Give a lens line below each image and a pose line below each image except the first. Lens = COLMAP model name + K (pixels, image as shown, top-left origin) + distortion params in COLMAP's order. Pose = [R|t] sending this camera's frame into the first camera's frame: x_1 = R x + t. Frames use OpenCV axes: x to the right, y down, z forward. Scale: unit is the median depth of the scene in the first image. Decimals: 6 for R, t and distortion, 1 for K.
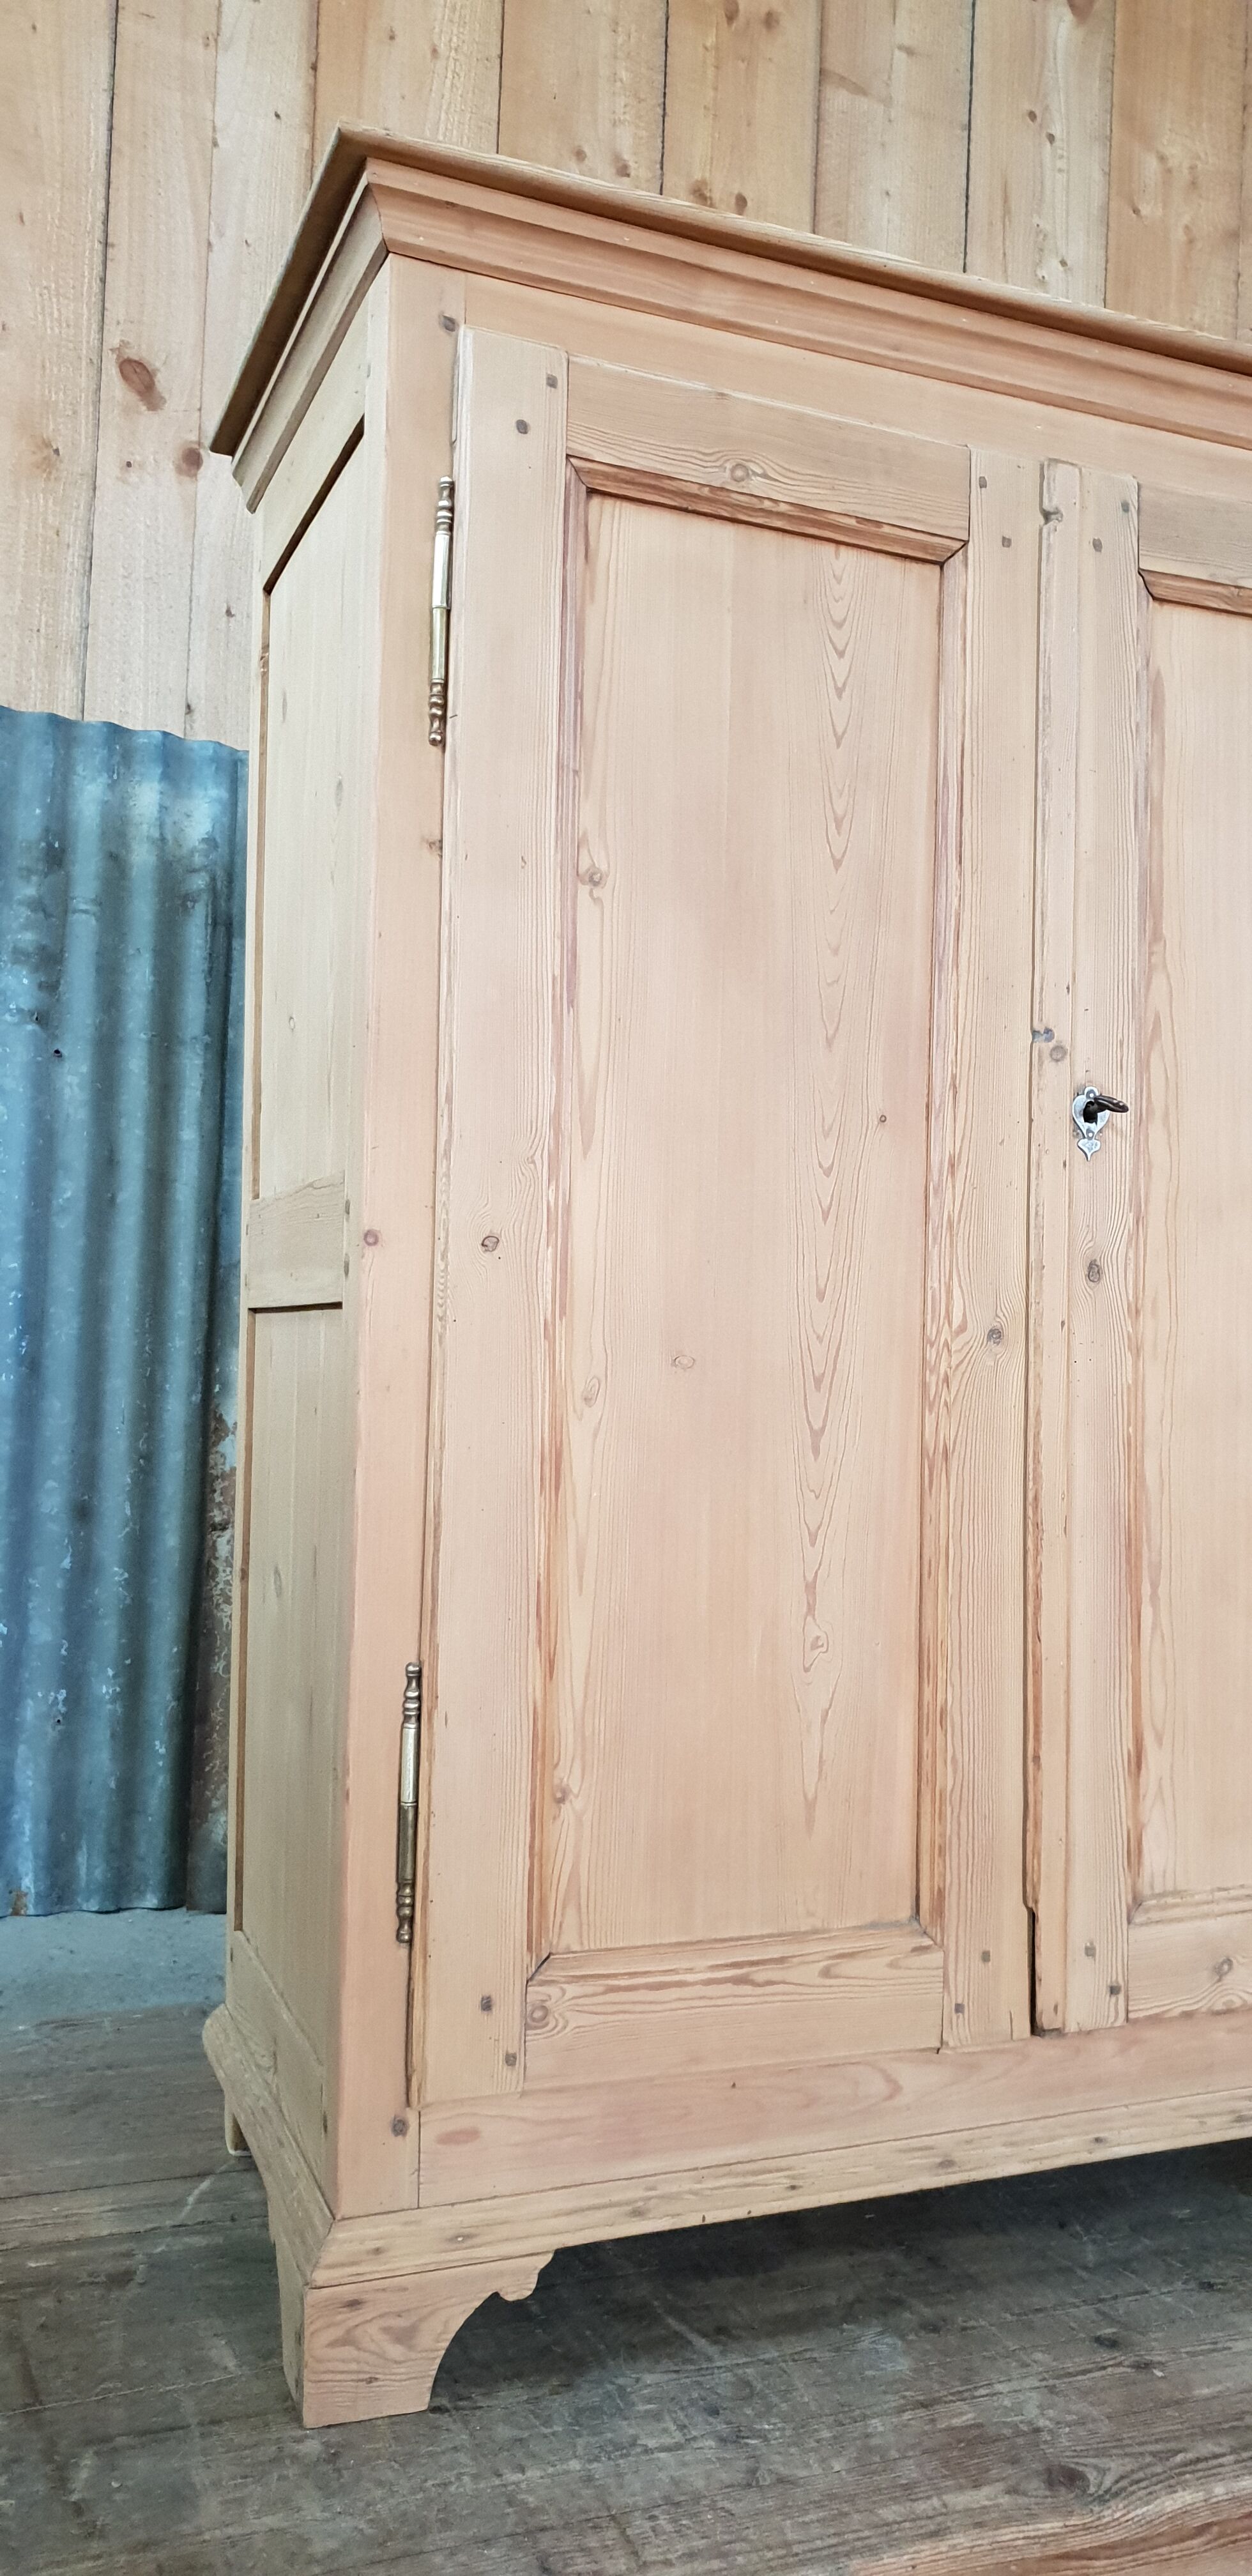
lens RADIAL K [[2013.0, 0, 668.1], [0, 2013.0, 1293.9], [0, 0, 1]] dist [0.009356, 0.009498]
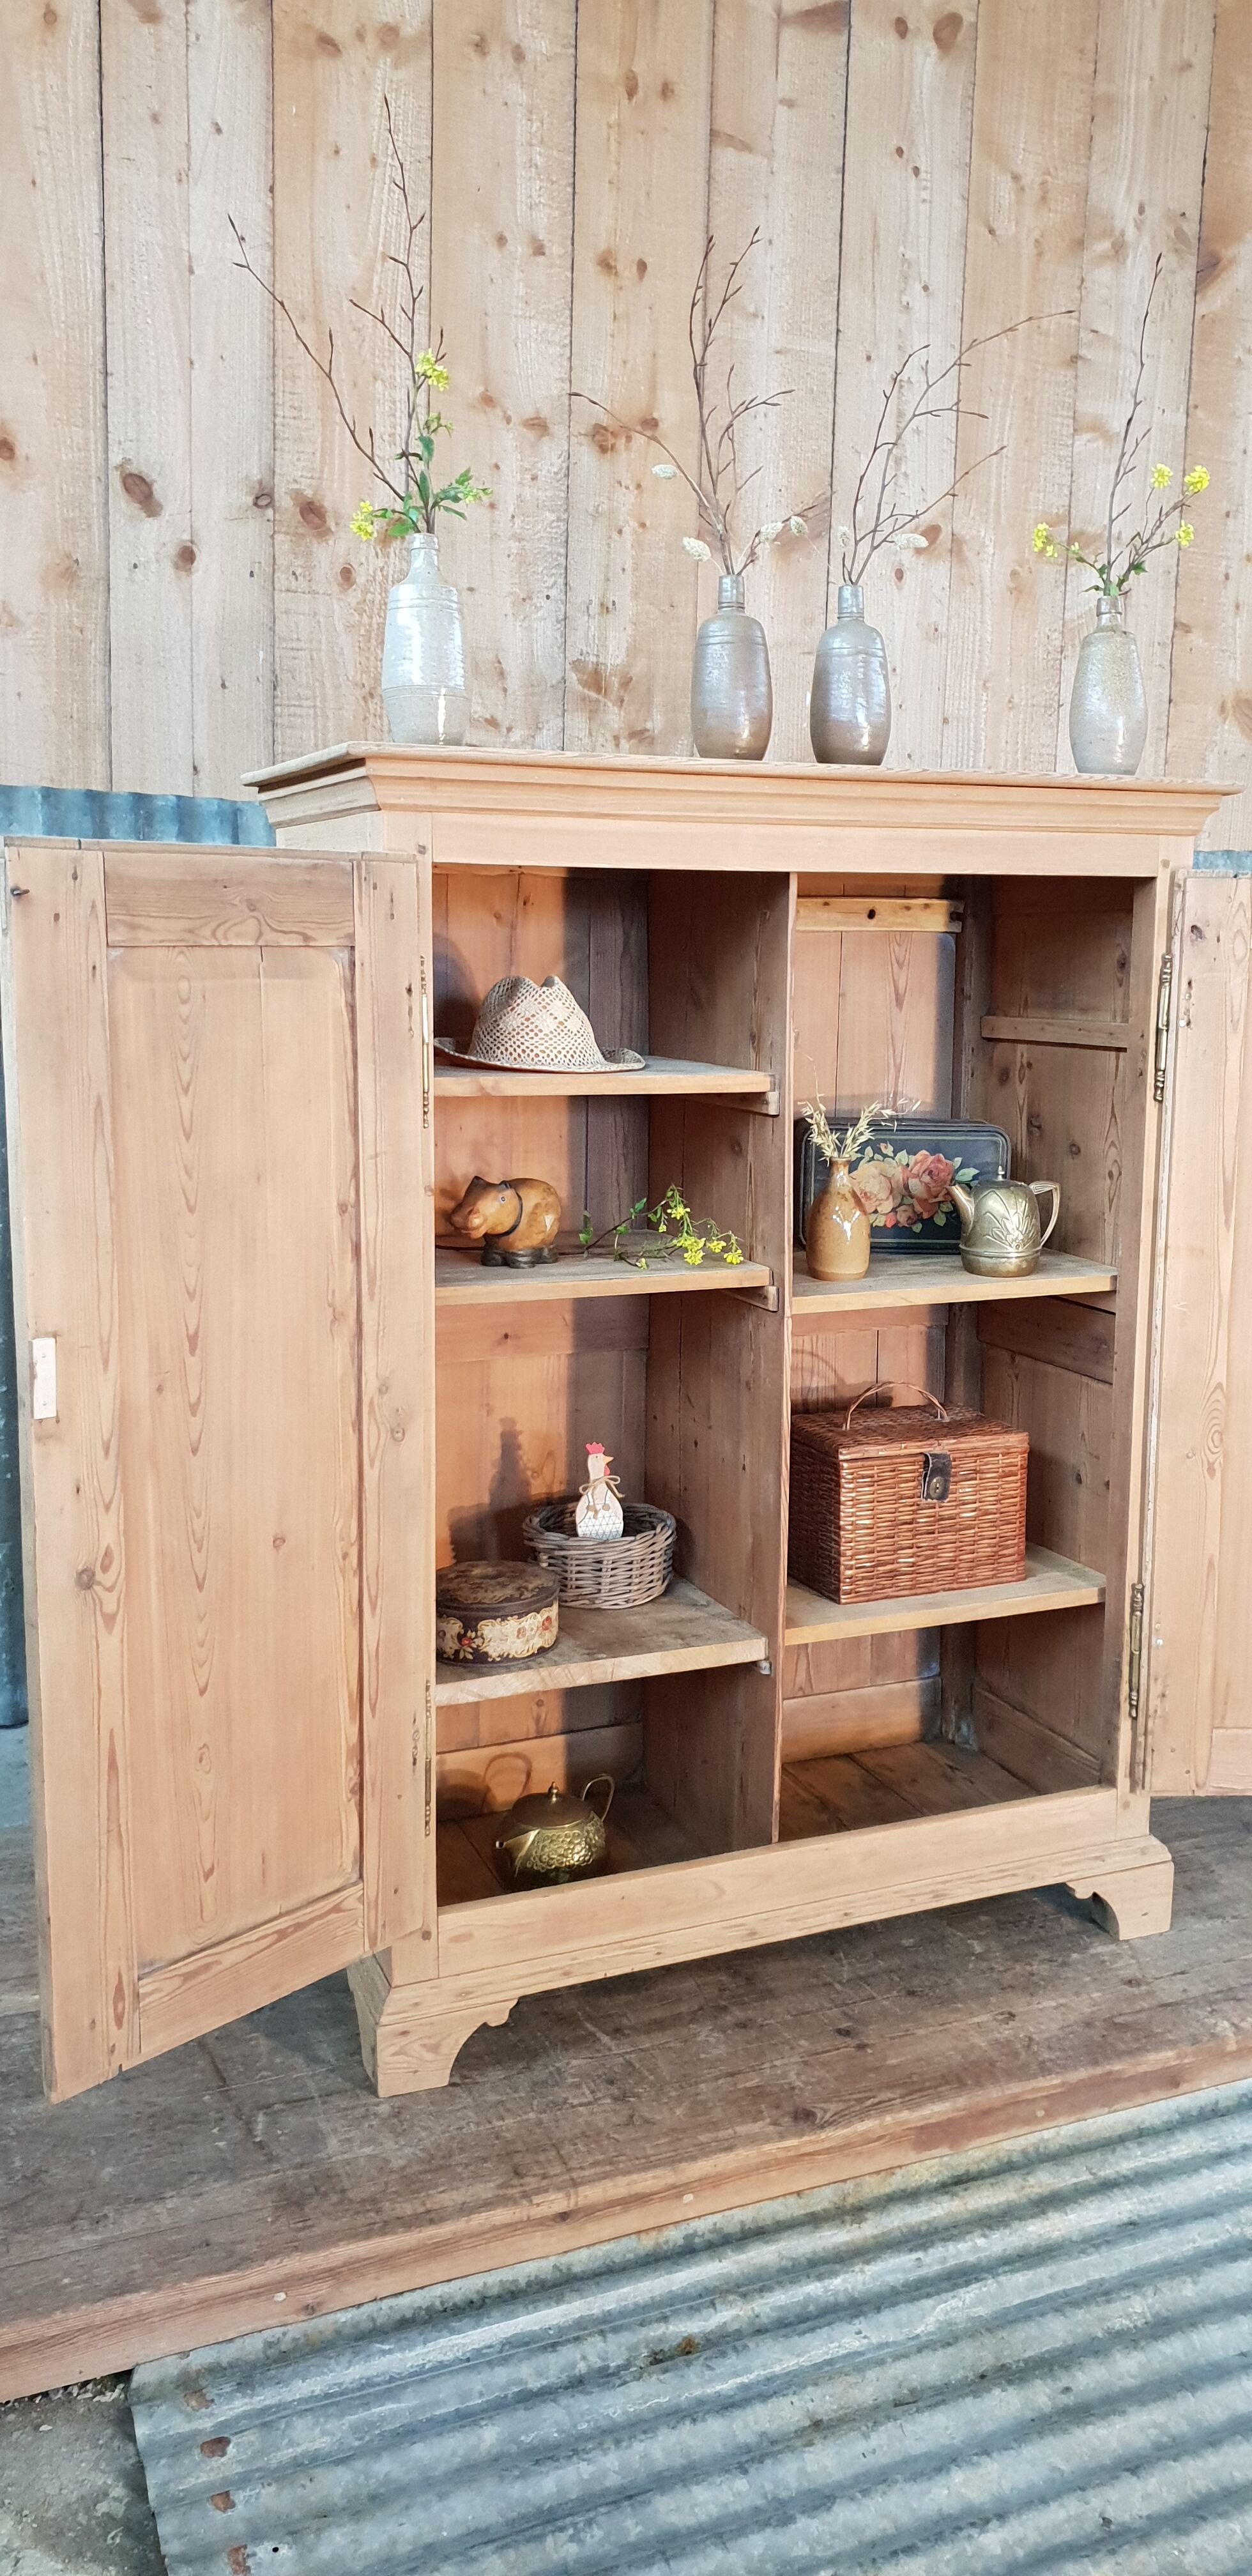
lens RADIAL K [[2013.0, 0, 669.2], [0, 2013.0, 1268.8], [0, 0, 1]] dist [0.009356, 0.009498]
pose [[0.999634, -0.012679, 0.023878, 0.036752], [0.007801, 0.980918, 0.194267, -0.439255], [-0.025885, -0.194010, 0.980658, -0.534814]]
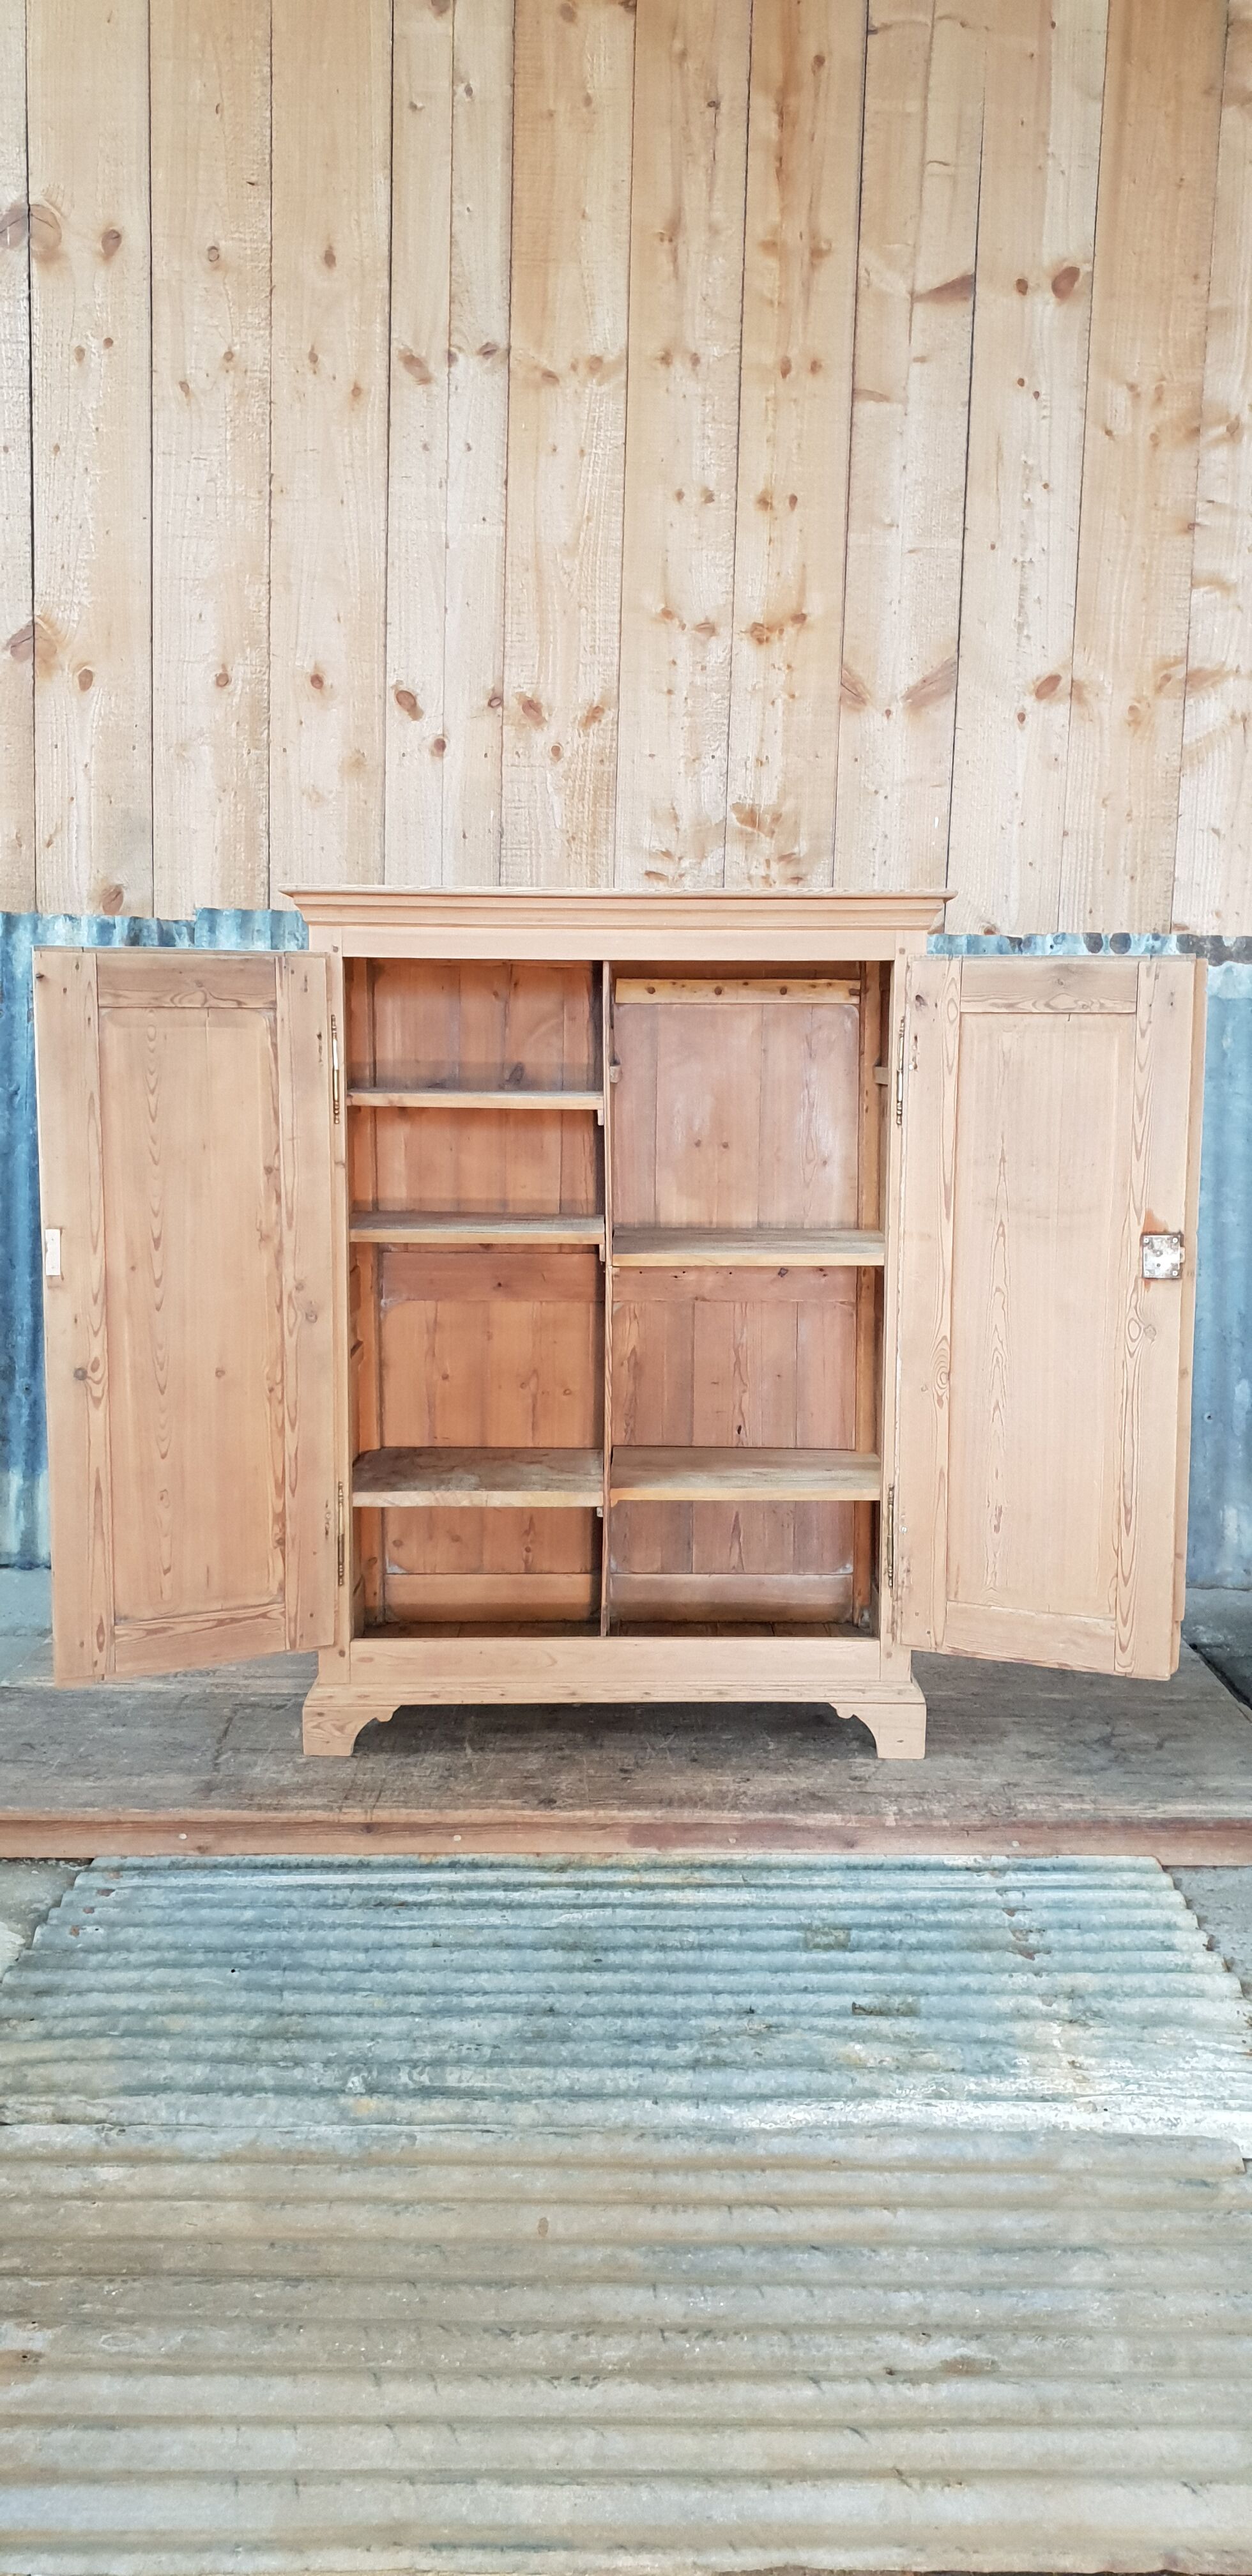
lens RADIAL K [[2013.0, 0, 661.2], [0, 2013.0, 1288.5], [0, 0, 1]] dist [0.009356, 0.009498]
pose [[0.935083, 0.033189, -0.352873, 1.074295], [0.021599, 0.988420, 0.150198, -0.408999], [0.353771, -0.148069, 0.923537, -1.110890]]
